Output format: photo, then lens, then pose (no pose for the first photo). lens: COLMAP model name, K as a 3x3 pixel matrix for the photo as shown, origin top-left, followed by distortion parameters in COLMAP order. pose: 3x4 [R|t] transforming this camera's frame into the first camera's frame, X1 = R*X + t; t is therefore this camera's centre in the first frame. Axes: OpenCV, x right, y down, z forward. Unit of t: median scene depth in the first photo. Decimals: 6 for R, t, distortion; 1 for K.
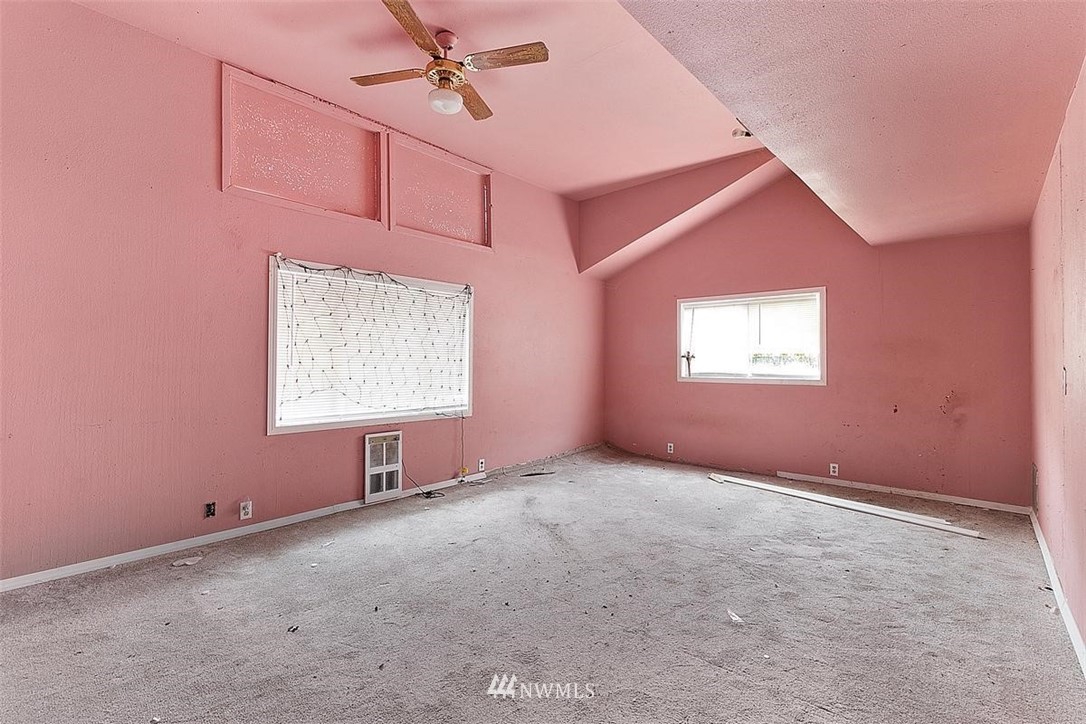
lens RADIAL K [[501.7, 0, 543.5], [0, 501.7, 360.5], [0, 0, 1]] dist [0.000709, 0.000103]
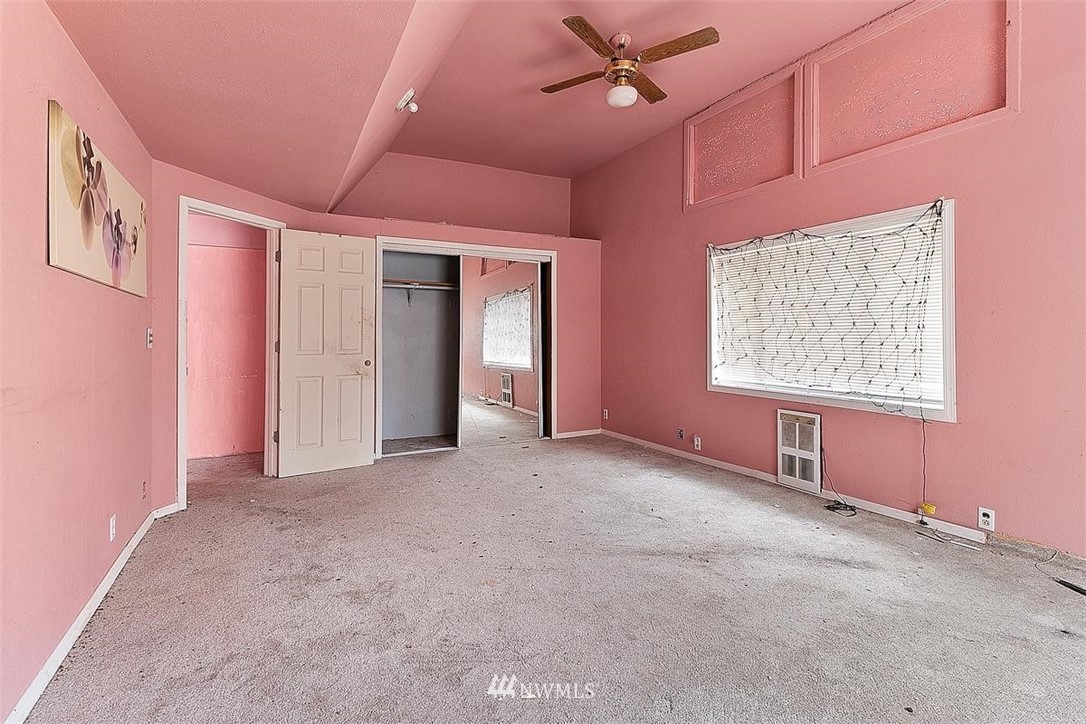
lens RADIAL K [[501.7, 0, 549.9], [0, 501.7, 336.3], [0, 0, 1]] dist [0.000709, 0.000103]
pose [[-0.331725, 0.002555, -0.943373, 0.664657], [0.008280, 0.999966, -0.000203, 0.008504], [0.943340, -0.007879, -0.331735, 0.894472]]
